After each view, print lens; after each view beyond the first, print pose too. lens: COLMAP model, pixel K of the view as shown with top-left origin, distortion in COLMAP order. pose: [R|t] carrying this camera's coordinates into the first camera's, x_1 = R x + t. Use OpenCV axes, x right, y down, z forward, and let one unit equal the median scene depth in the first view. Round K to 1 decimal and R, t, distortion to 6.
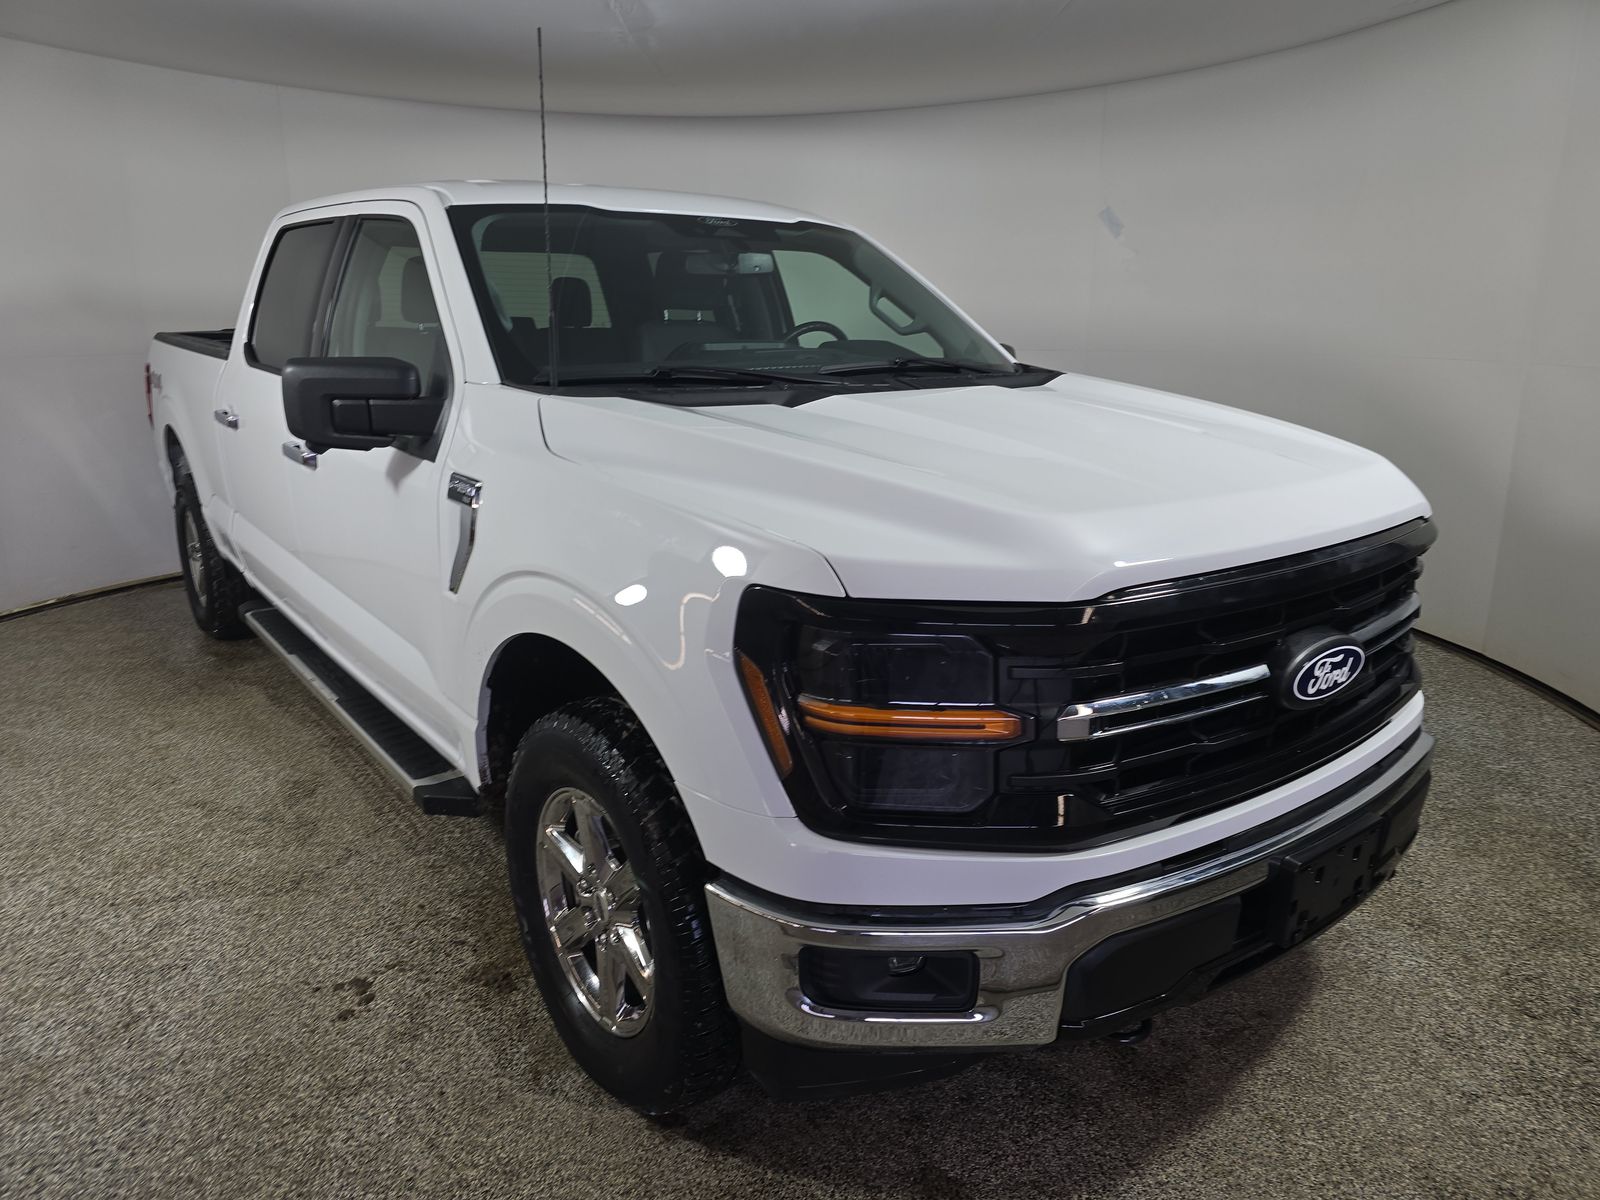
lens RADIAL K [[1101.2, 0, 800.0], [0, 1101.2, 600.0], [0, 0, 1]] dist [0.045876, -0.042558]
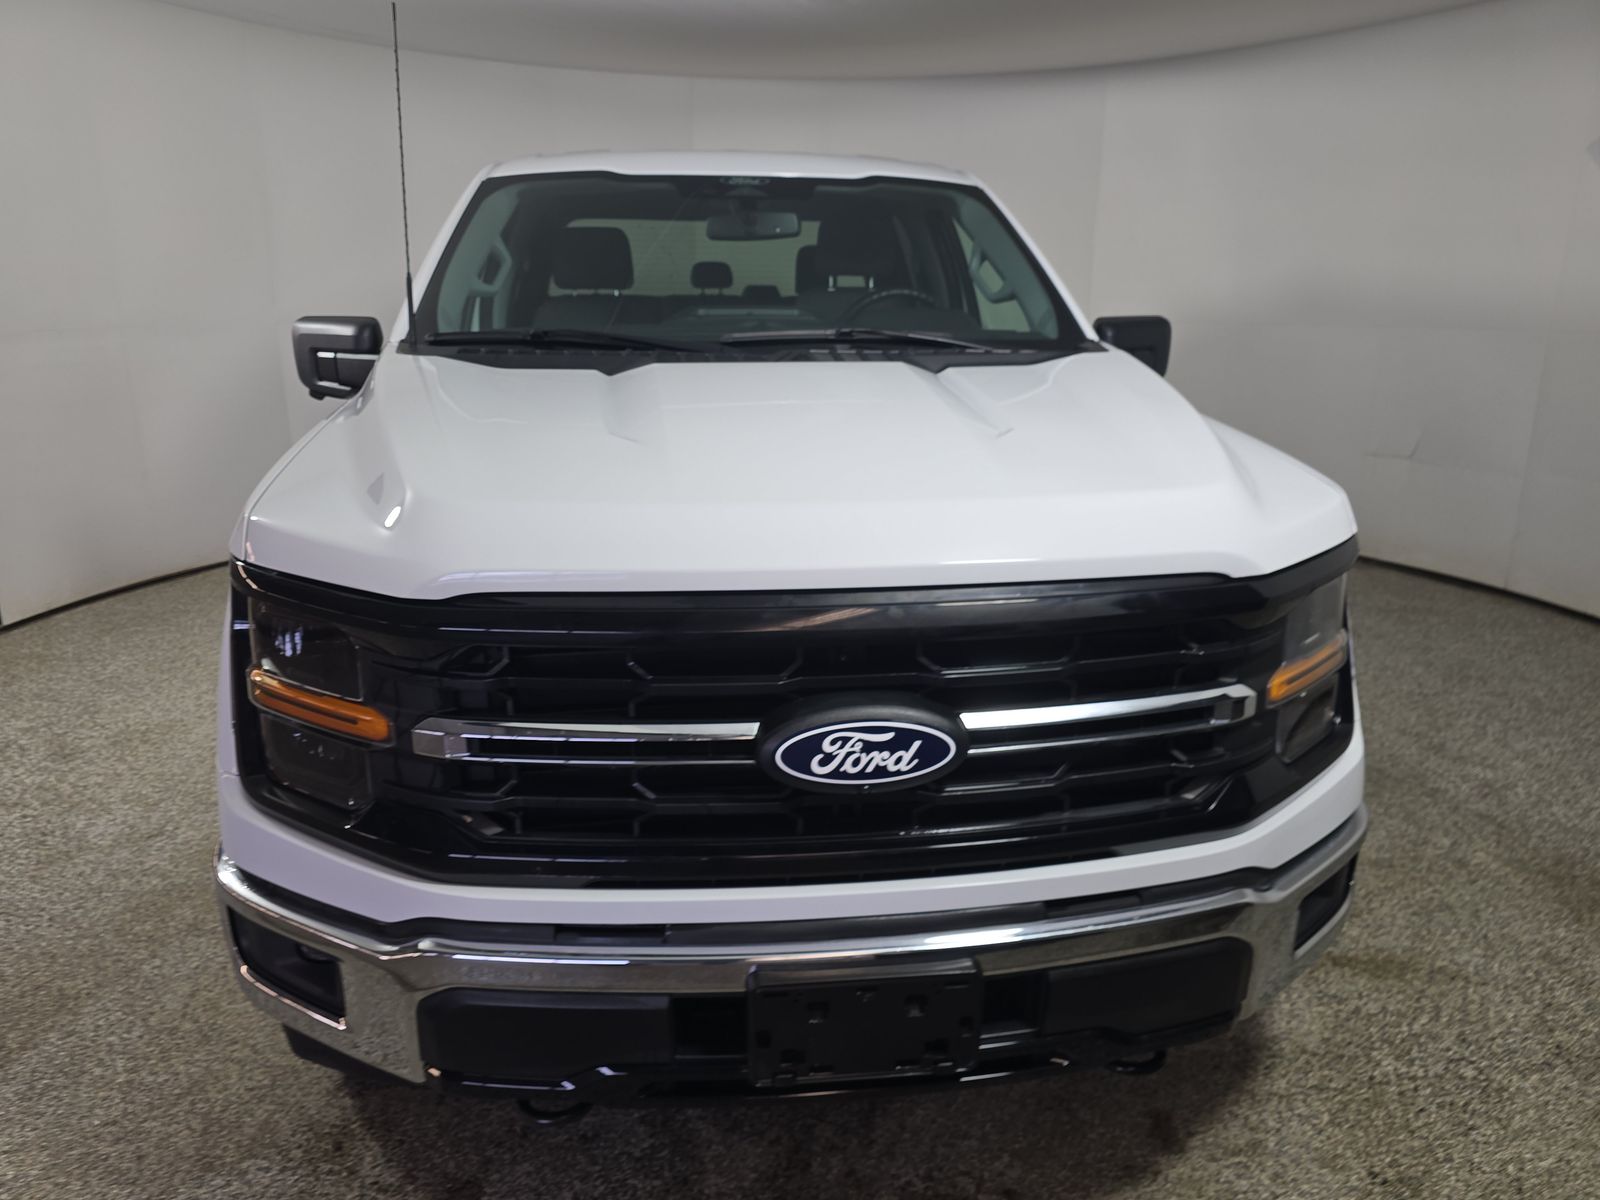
lens RADIAL K [[1101.2, 0, 800.0], [0, 1101.2, 600.0], [0, 0, 1]] dist [0.045876, -0.042558]
pose [[0.853394, 0.142117, -0.501518, 0.750700], [-0.130715, 0.989720, 0.058034, -0.070085], [0.504610, 0.016030, 0.863198, 0.312879]]
